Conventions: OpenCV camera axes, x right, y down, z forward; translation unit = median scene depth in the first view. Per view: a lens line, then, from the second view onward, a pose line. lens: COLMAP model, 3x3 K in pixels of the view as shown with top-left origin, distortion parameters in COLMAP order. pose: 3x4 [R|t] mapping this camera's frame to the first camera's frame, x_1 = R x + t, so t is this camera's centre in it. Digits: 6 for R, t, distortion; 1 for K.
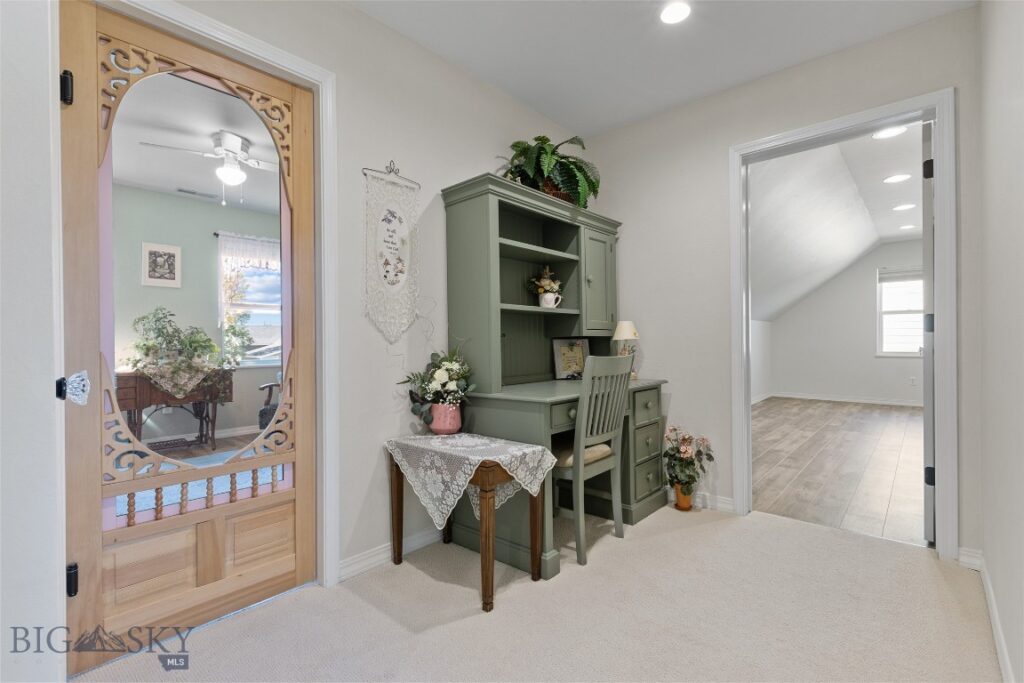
lens RADIAL K [[474.9, 0, 512.0], [0, 474.9, 341.5], [0, 0, 1]] dist [0.001001, -0.000249]
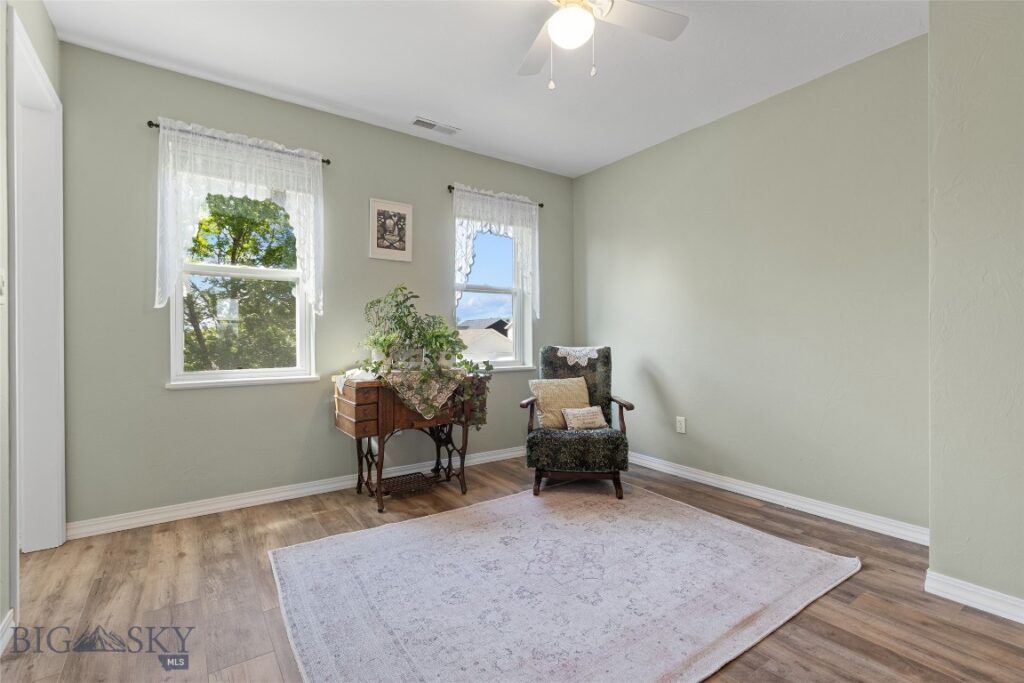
lens RADIAL K [[474.9, 0, 512.0], [0, 474.9, 341.5], [0, 0, 1]] dist [0.001001, -0.000249]
pose [[0.971984, 0.009789, -0.234844, -0.397676], [-0.006422, 0.999865, 0.015101, -0.002434], [0.234961, -0.013170, 0.971916, 0.345837]]
